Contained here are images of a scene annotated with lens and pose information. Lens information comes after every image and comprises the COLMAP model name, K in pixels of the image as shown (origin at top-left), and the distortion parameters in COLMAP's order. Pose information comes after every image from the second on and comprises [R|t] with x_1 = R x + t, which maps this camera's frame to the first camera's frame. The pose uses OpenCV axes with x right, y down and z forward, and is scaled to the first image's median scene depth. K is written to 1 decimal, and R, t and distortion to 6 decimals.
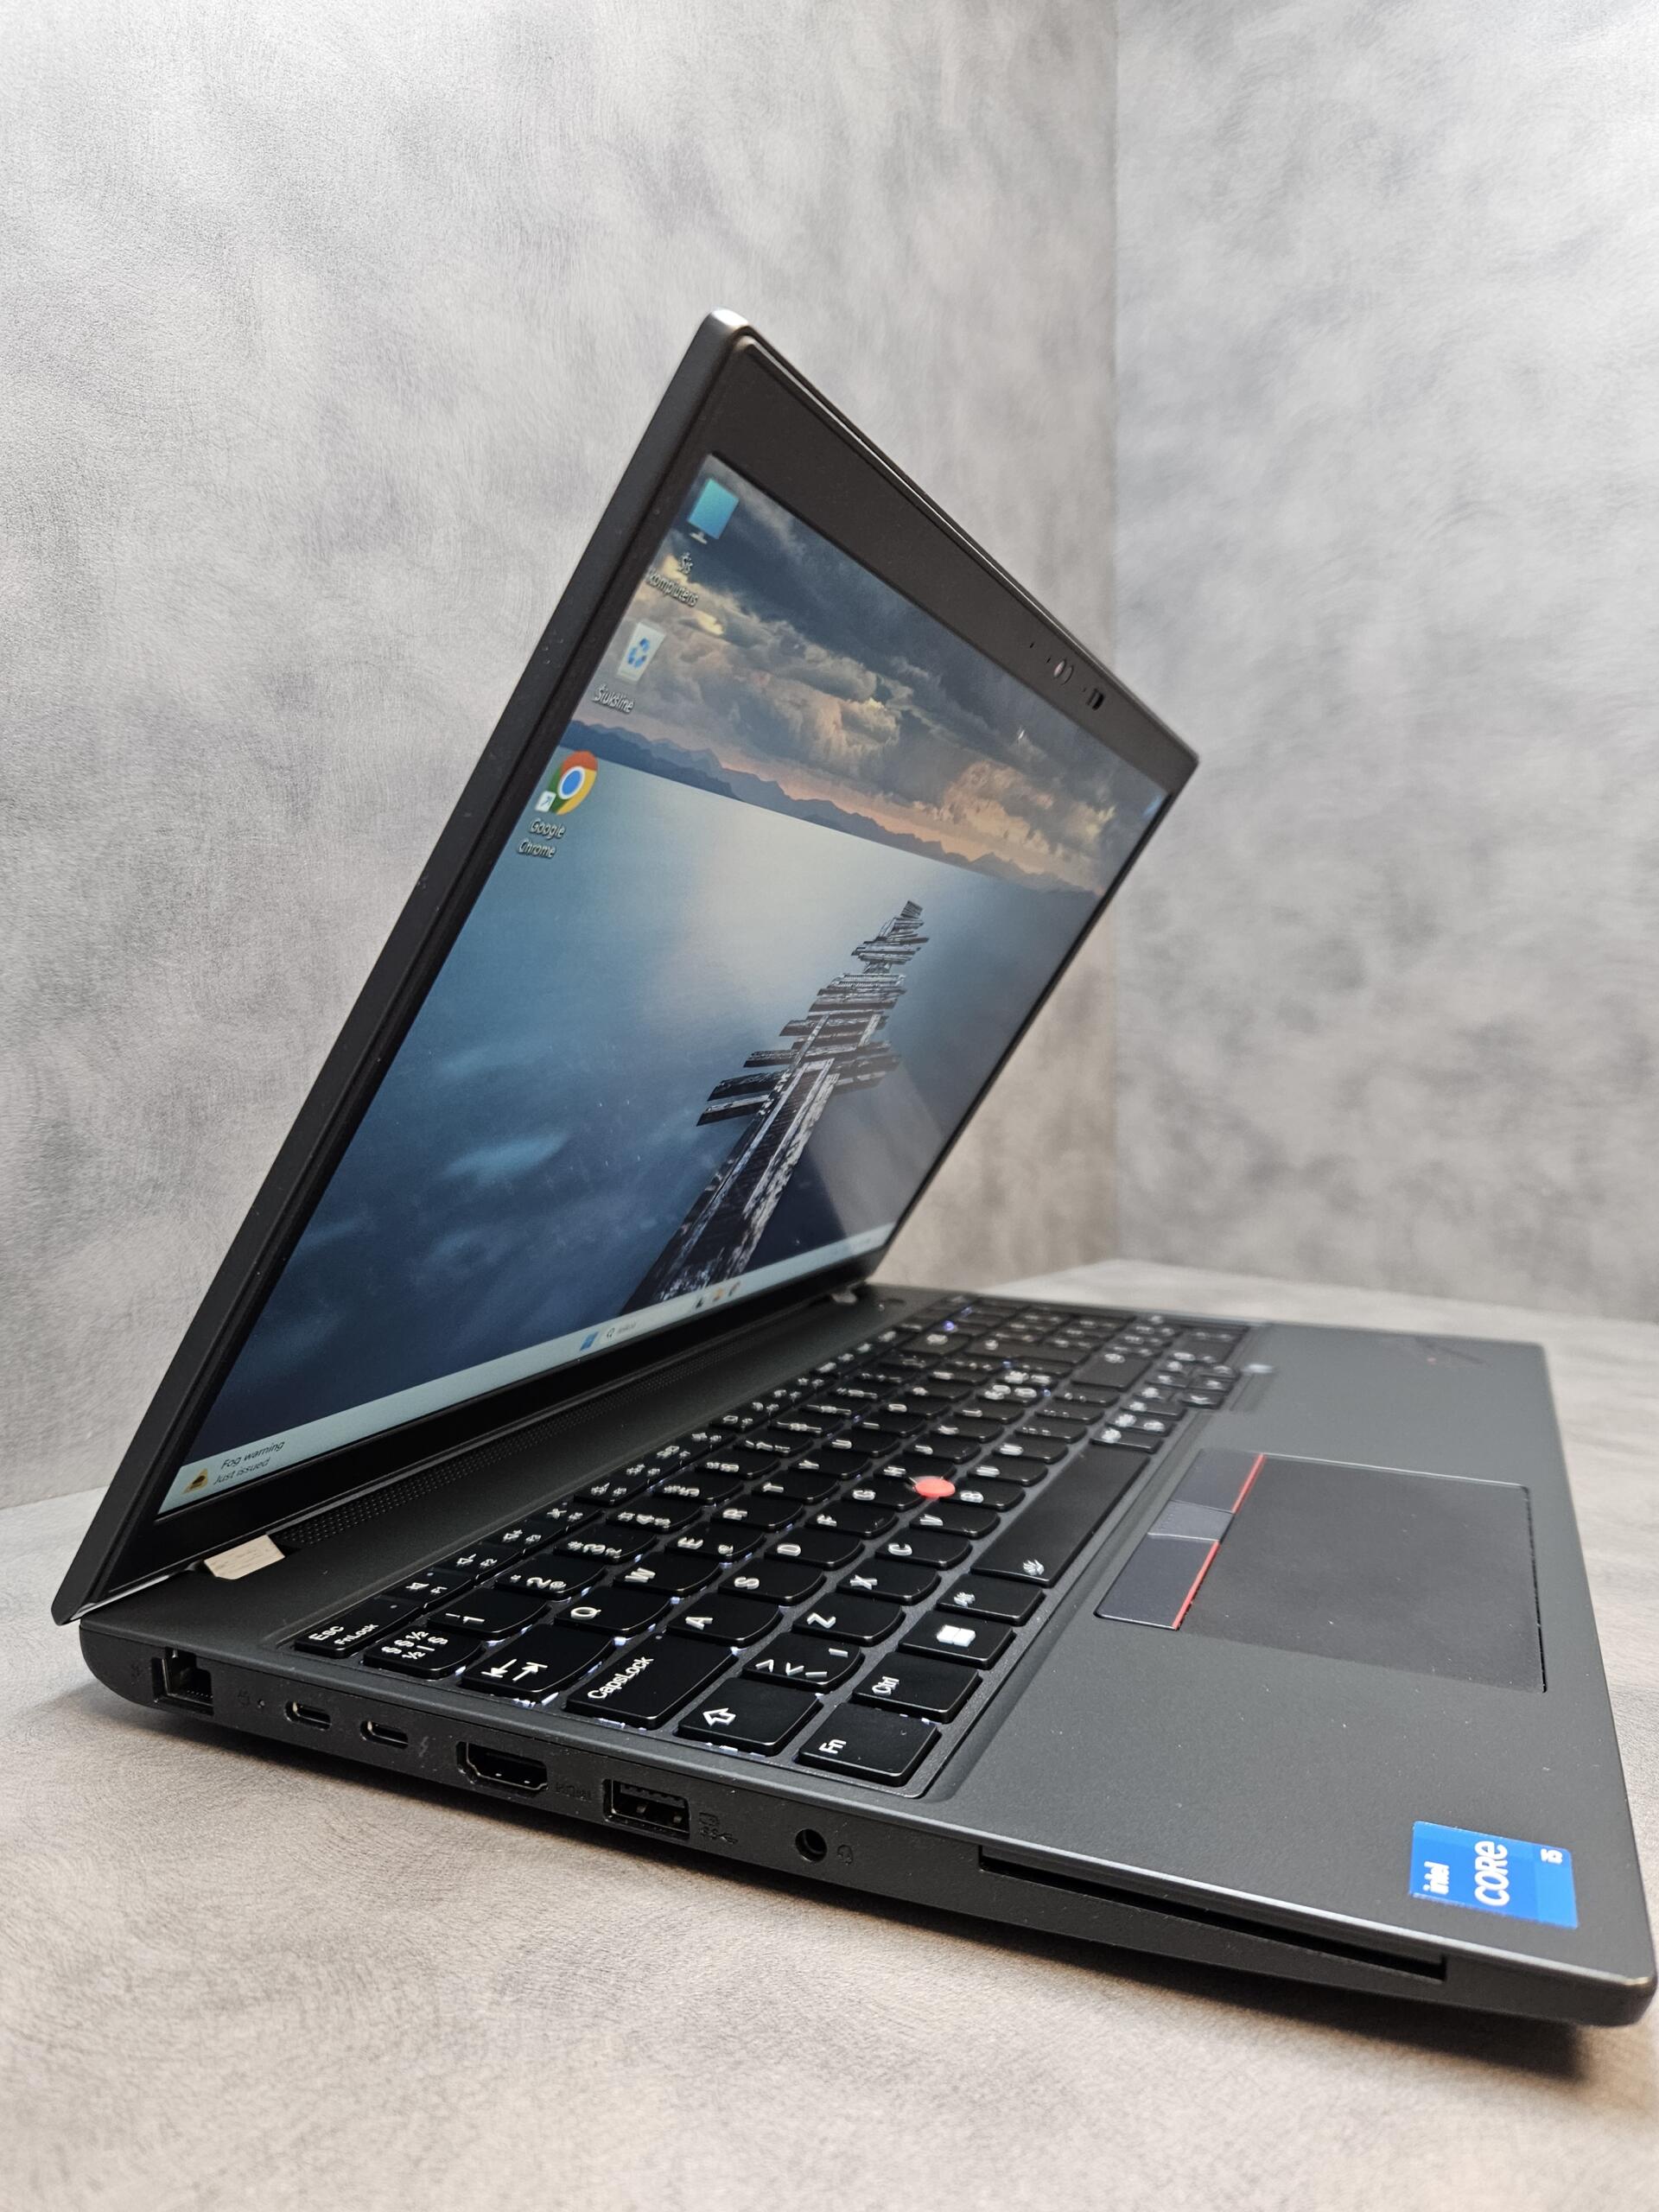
lens RADIAL K [[1523.4, 0, 826.2], [0, 1523.4, 1092.4], [0, 0, 1]] dist [0.040000, -0.047796]
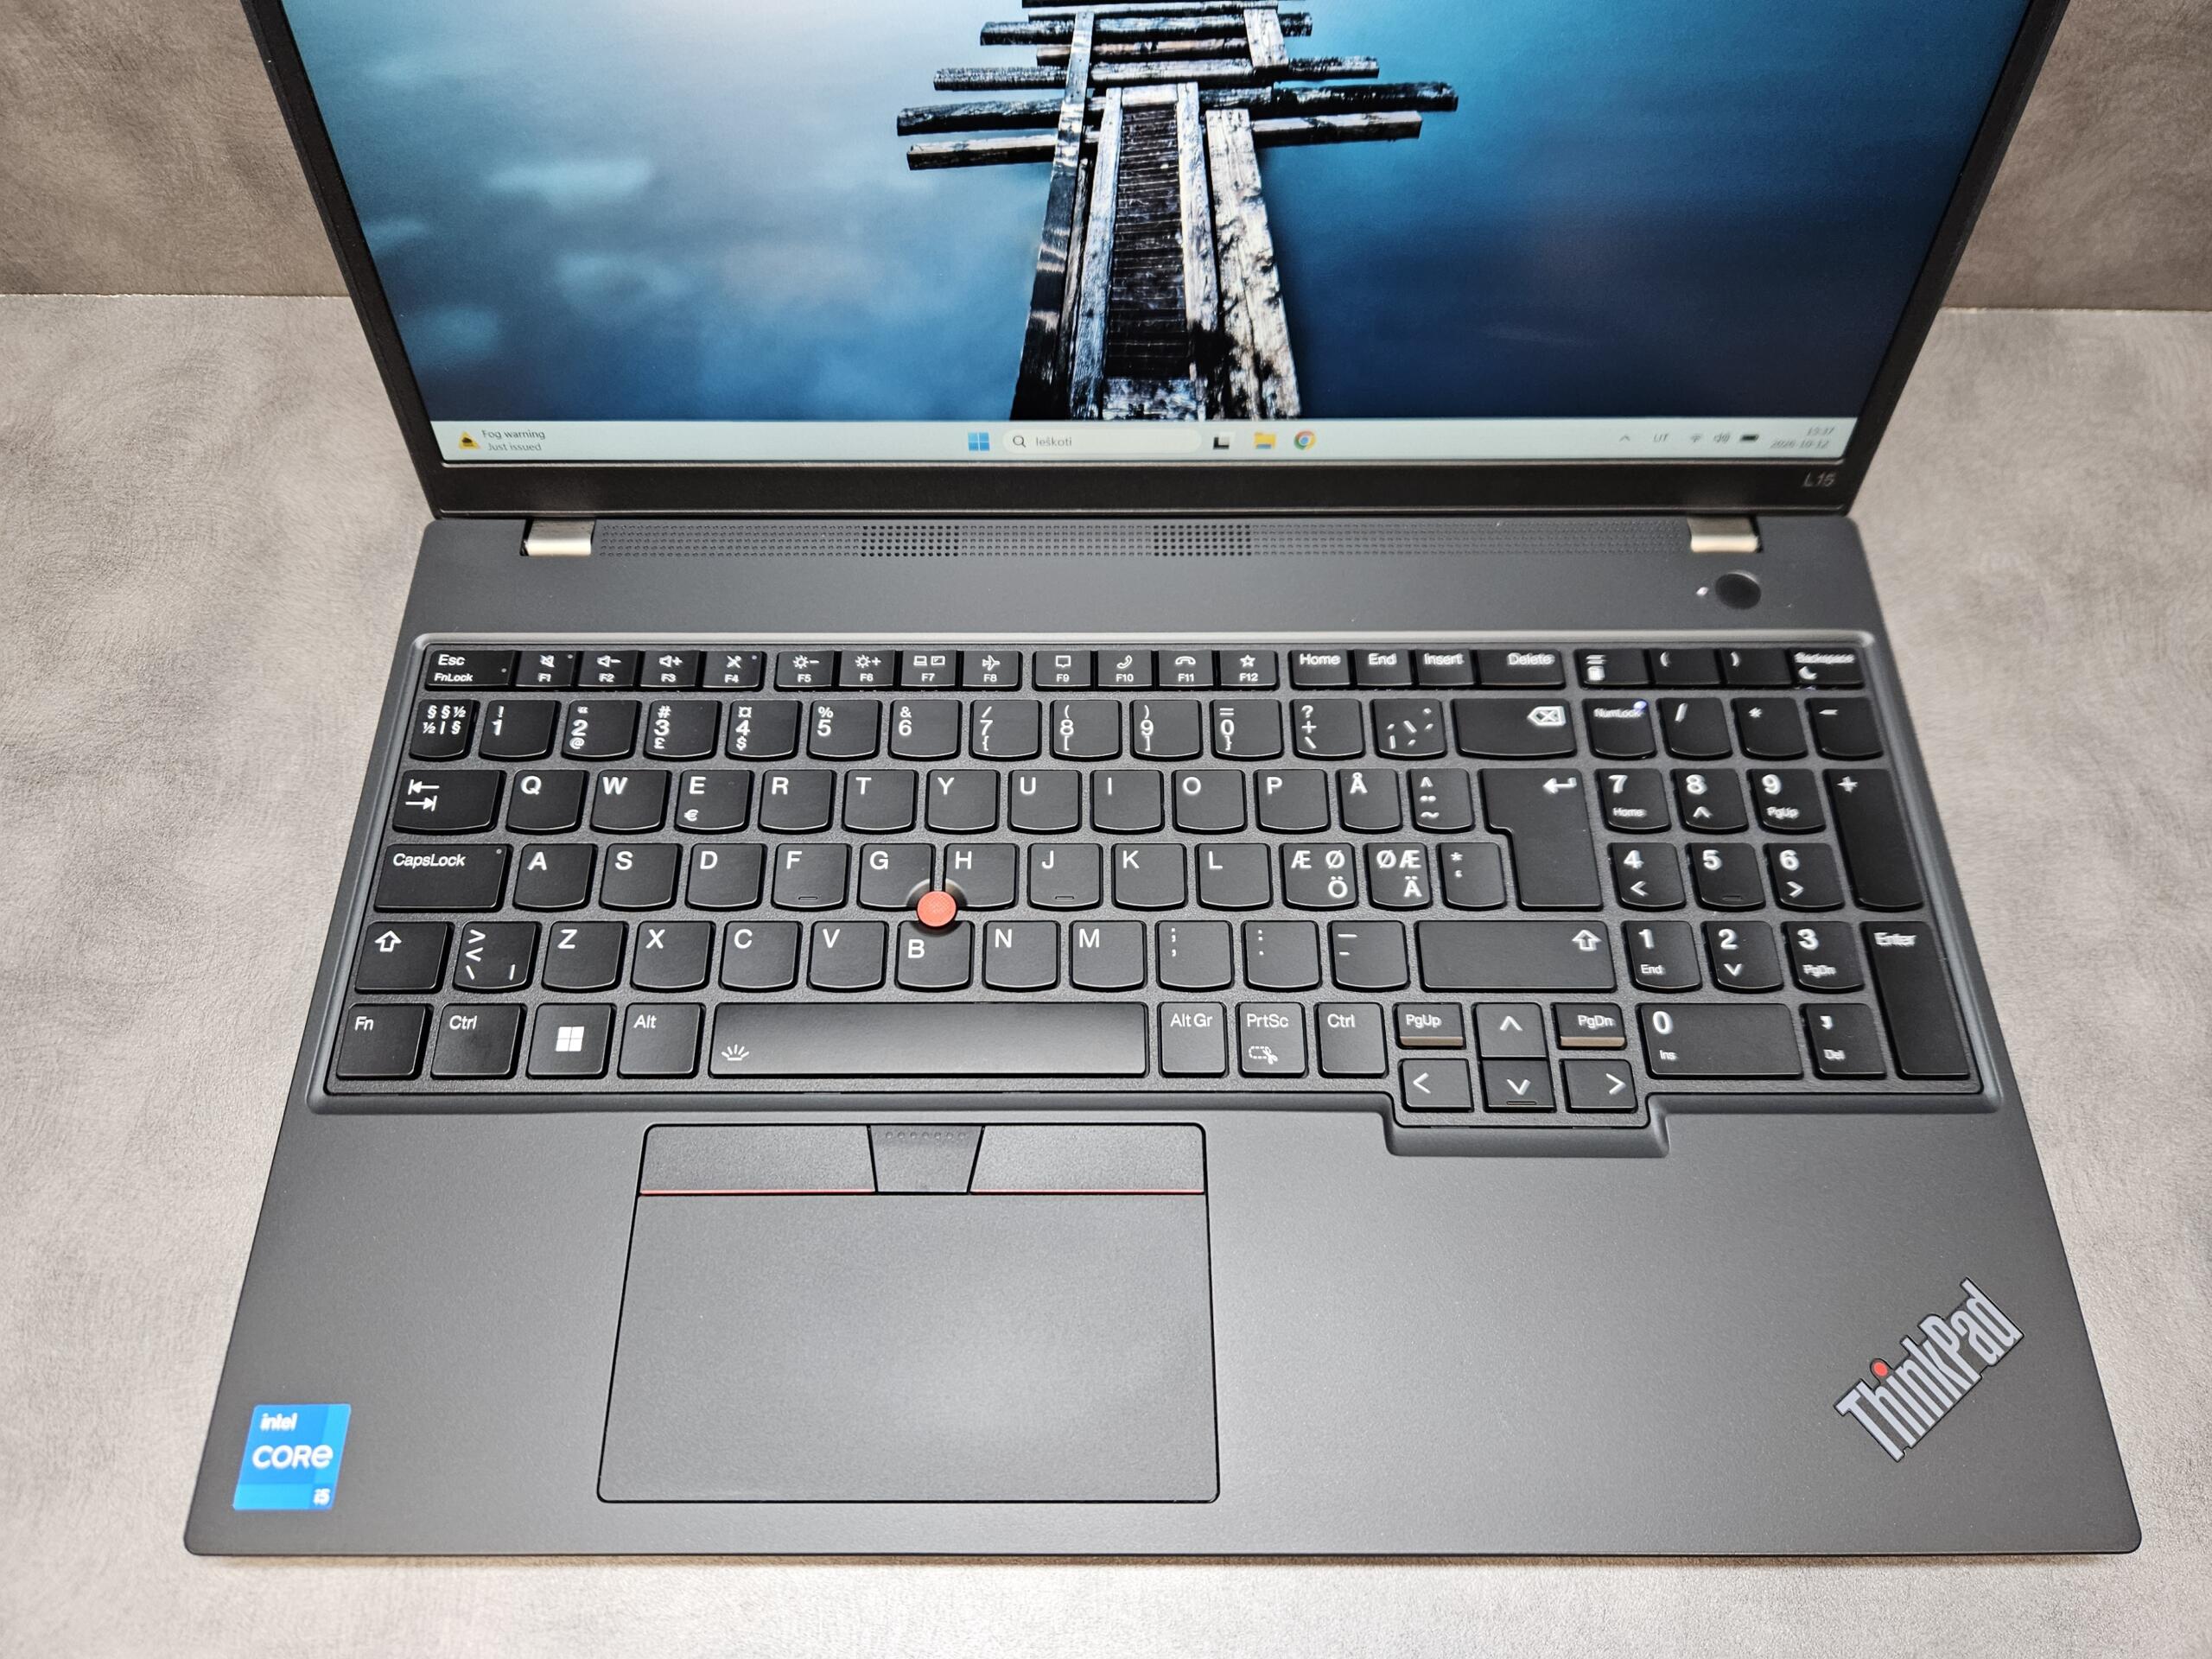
lens RADIAL K [[1523.4, 0, 1077.2], [0, 1523.4, 829.9], [0, 0, 1]] dist [0.040000, -0.047796]
pose [[0.394132, 0.812193, -0.430120, 0.445768], [-0.034016, 0.480574, 0.876294, -0.580751], [0.918424, -0.330744, 0.217037, 0.795064]]
